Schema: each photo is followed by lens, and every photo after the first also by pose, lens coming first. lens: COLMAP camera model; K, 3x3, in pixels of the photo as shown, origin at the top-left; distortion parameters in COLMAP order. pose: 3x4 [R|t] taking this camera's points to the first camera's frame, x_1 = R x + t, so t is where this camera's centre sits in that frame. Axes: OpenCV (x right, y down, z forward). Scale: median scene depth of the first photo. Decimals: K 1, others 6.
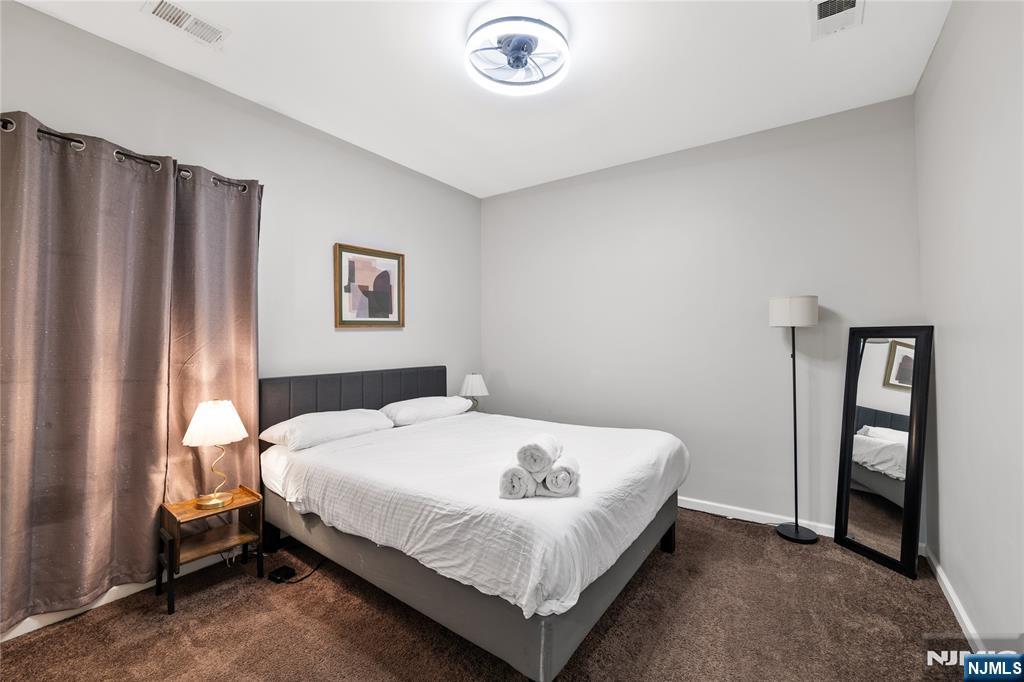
lens RADIAL K [[418.5, 0, 508.4], [0, 418.5, 332.1], [0, 0, 1]] dist [0.001889, 0.000299]
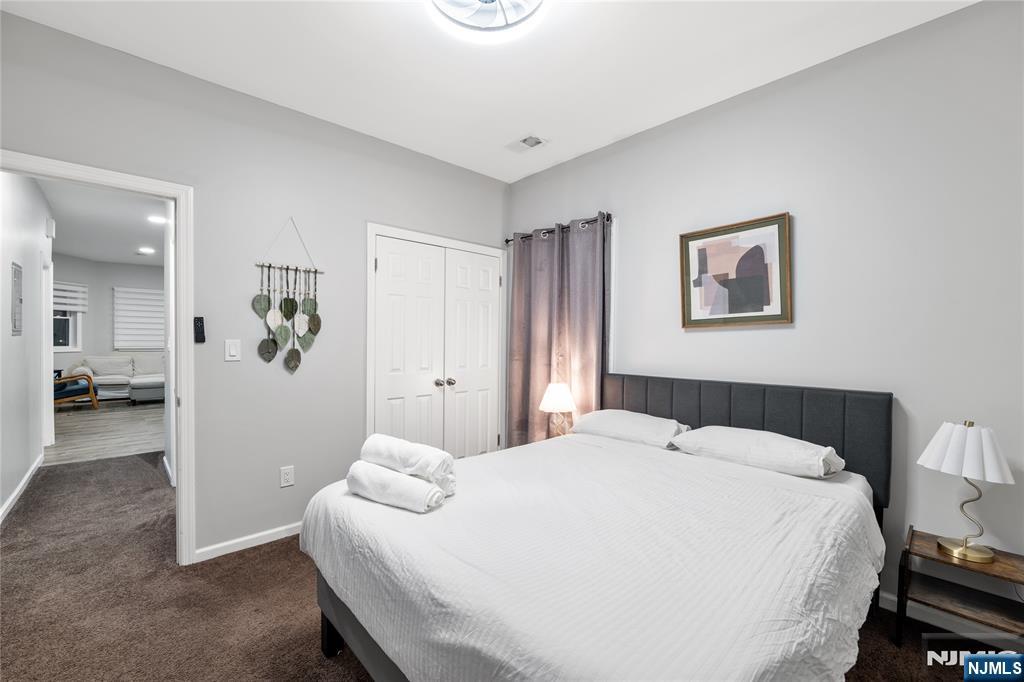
lens RADIAL K [[418.5, 0, 511.6], [0, 418.5, 341.4], [0, 0, 1]] dist [0.001889, 0.000299]
pose [[-0.159193, -0.002951, -0.987243, 0.527908], [0.008529, 0.999954, -0.004364, 0.018232], [0.987211, -0.009115, -0.159160, 0.761660]]
